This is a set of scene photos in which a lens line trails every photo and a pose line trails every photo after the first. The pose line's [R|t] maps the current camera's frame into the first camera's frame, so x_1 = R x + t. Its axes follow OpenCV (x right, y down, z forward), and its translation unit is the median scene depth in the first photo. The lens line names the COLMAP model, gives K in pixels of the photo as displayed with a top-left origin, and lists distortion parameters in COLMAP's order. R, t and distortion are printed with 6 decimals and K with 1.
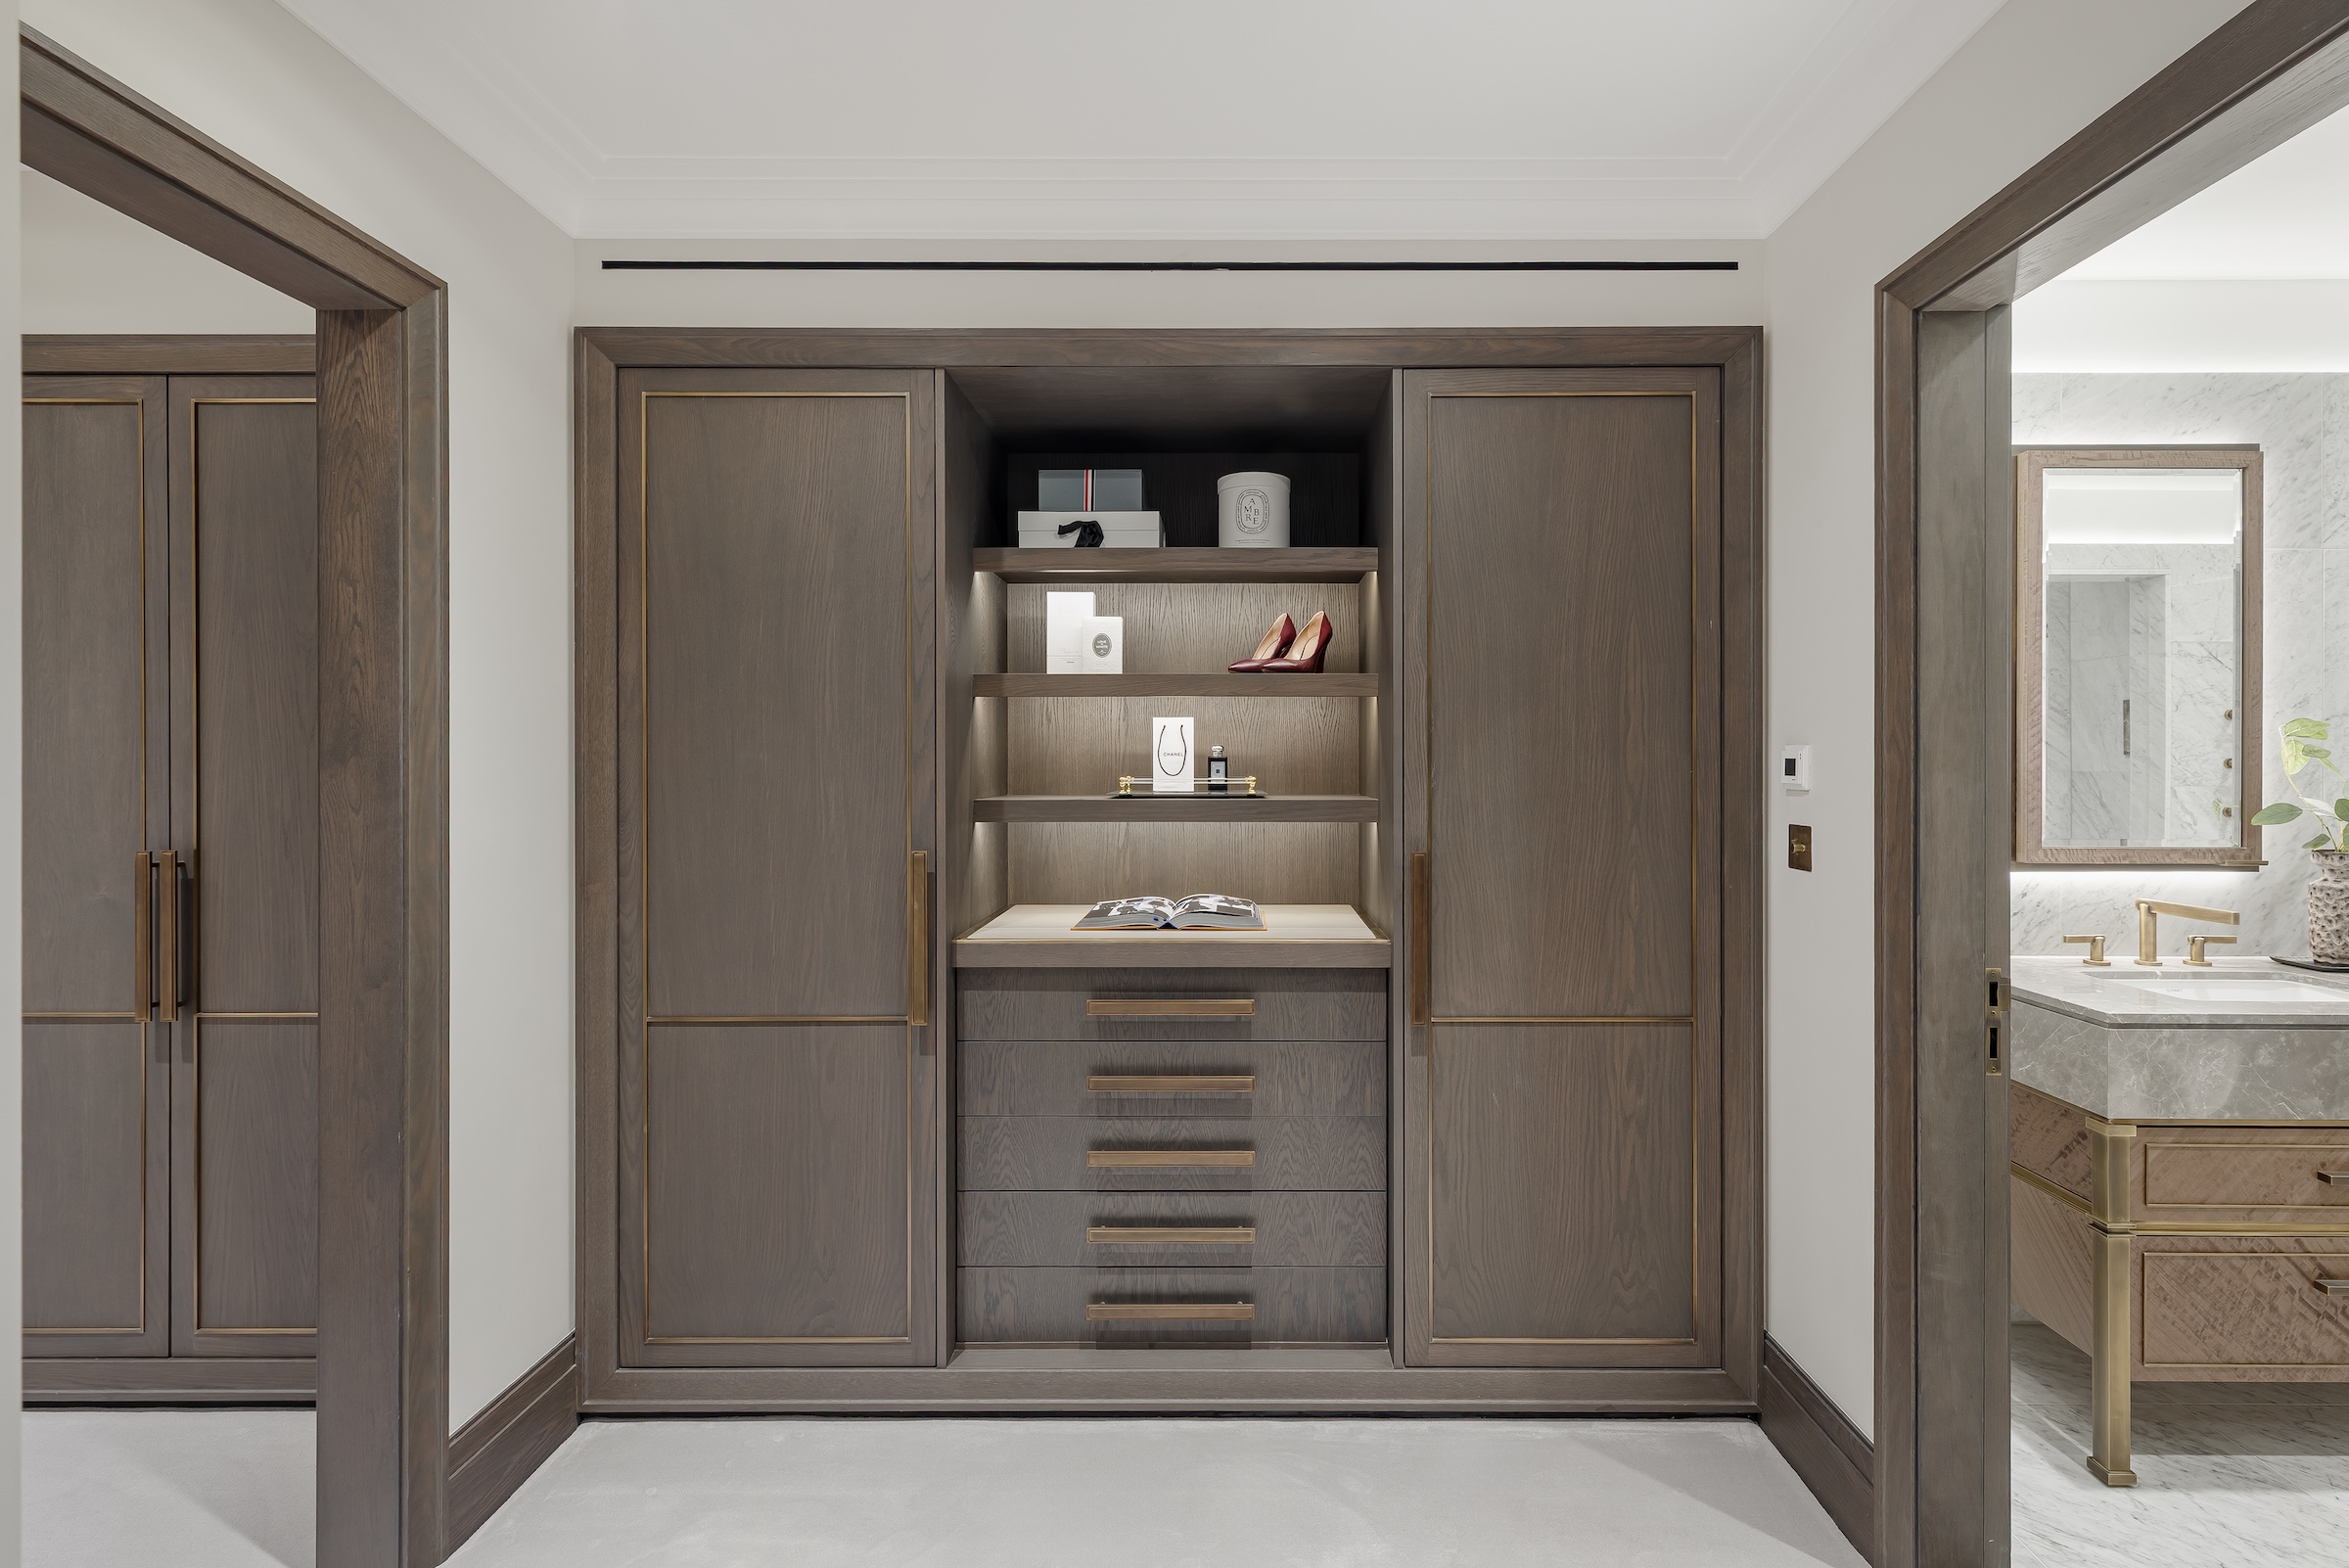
lens RADIAL K [[1205.4, 0, 1179.7], [0, 1205.4, 768.5], [0, 0, 1]] dist [-0.001396, -0.000425]
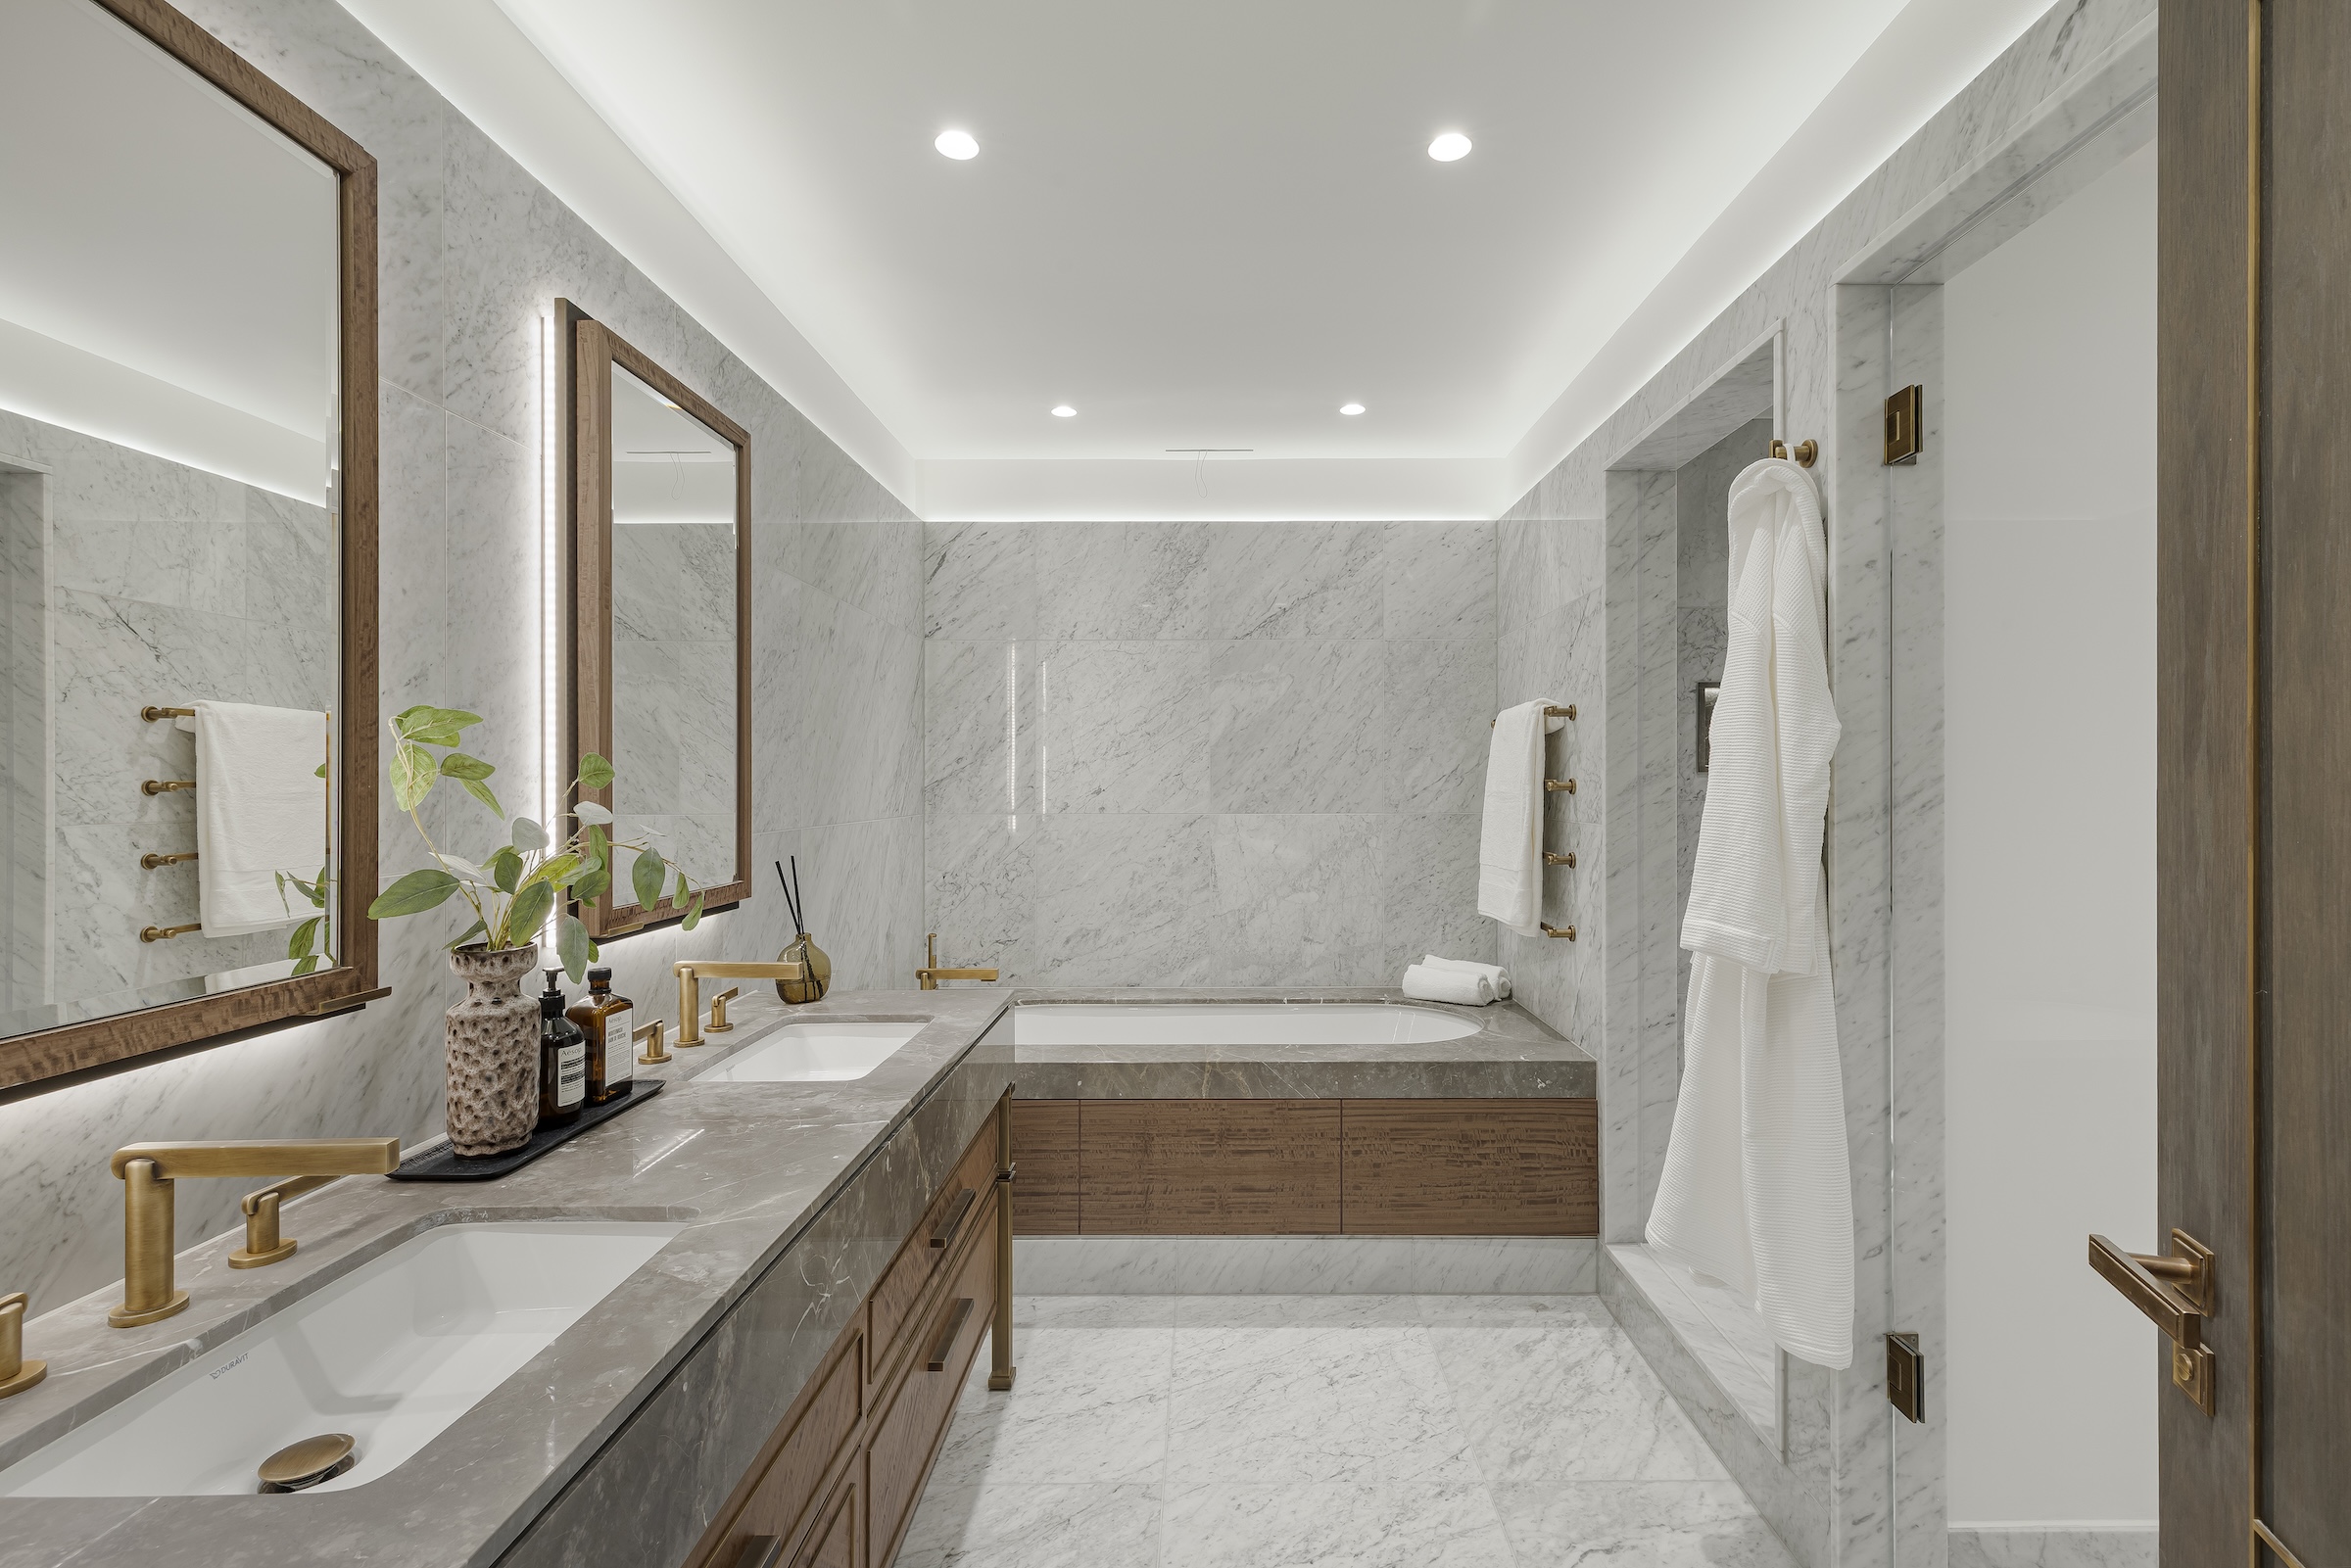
lens RADIAL K [[1071.6, 0, 1186.1], [0, 1071.6, 776.1], [0, 0, 1]] dist [-0.000517, -0.000473]
pose [[0.021708, 0.001565, 0.999763, 0.456583], [0.008683, 0.999961, -0.001754, -0.006564], [-0.999727, 0.008719, 0.021694, 0.643668]]
